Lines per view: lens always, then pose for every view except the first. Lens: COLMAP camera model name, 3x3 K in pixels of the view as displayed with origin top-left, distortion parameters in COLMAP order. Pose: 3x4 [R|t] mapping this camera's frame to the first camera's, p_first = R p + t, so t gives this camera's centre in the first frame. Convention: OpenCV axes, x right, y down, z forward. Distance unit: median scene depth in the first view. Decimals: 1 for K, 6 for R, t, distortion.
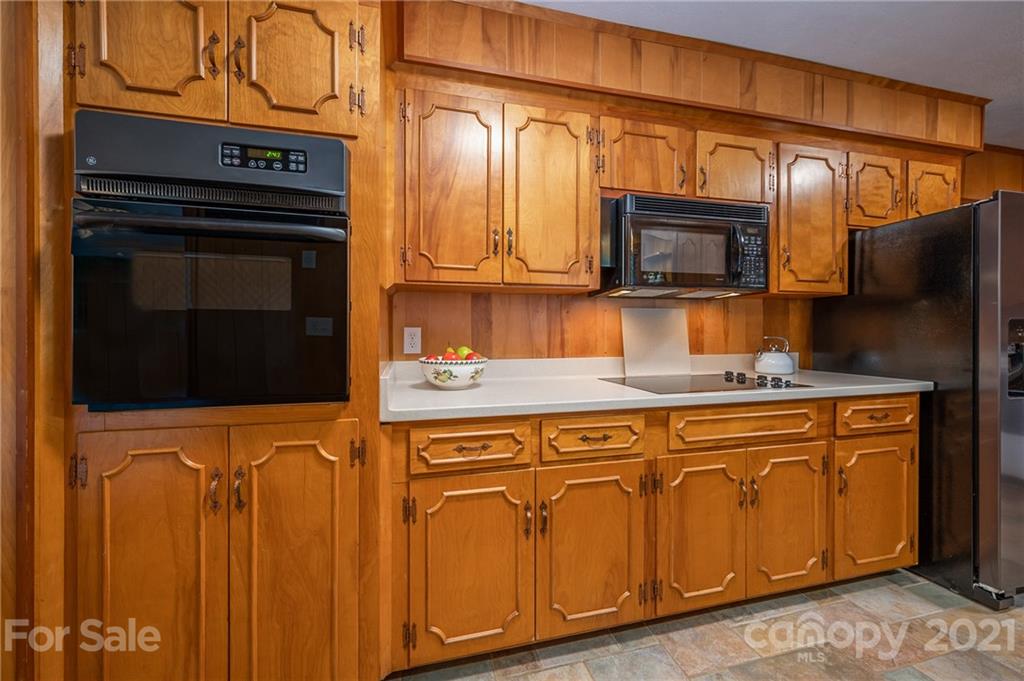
lens RADIAL K [[405.9, 0, 514.8], [0, 405.9, 335.4], [0, 0, 1]] dist [-0.000759, -0.000195]
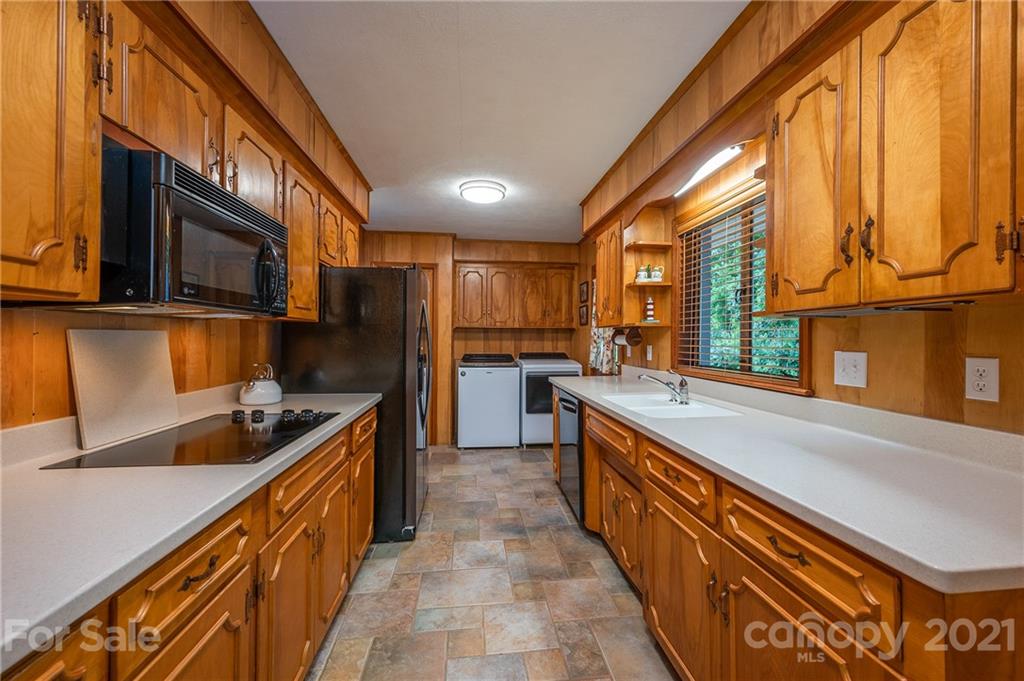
lens RADIAL K [[411.2, 0, 516.3], [0, 411.2, 337.0], [0, 0, 1]] dist [0.001022, 0.000182]
pose [[0.137677, 0.005539, 0.990462, -0.243173], [-0.000751, 0.999985, -0.005488, -0.060950], [-0.990477, 0.000012, 0.137679, 0.350147]]
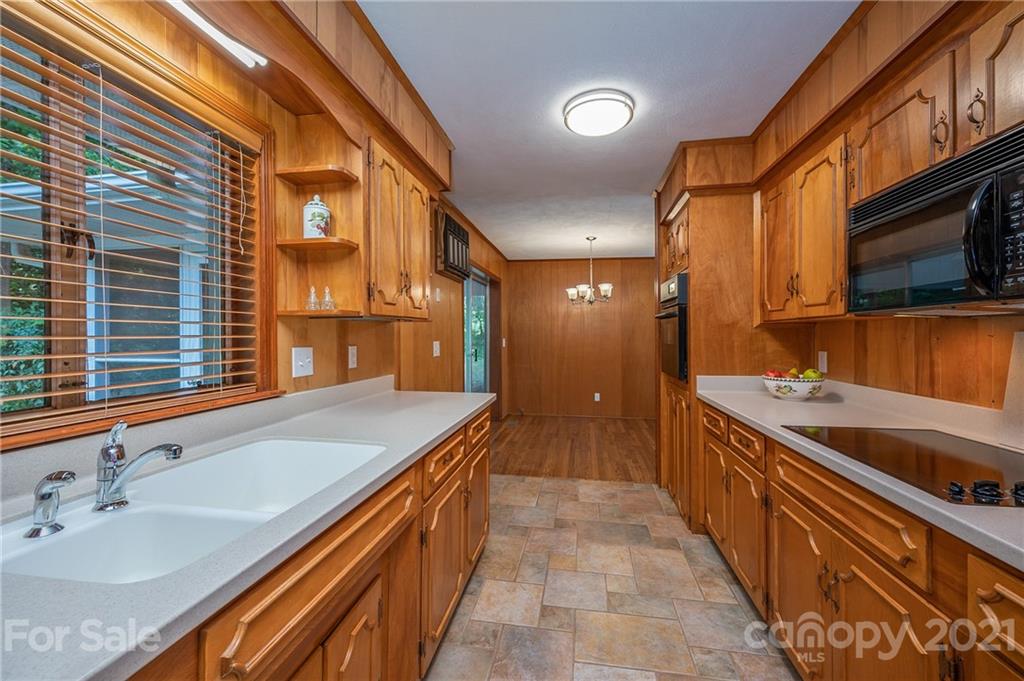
lens RADIAL K [[405.9, 0, 514.8], [0, 405.9, 335.4], [0, 0, 1]] dist [-0.000759, -0.000195]
pose [[-0.406954, 0.001274, -0.913448, 1.258299], [-0.004715, 0.999983, 0.003496, -0.068803], [0.913436, 0.005730, -0.406941, 0.638097]]
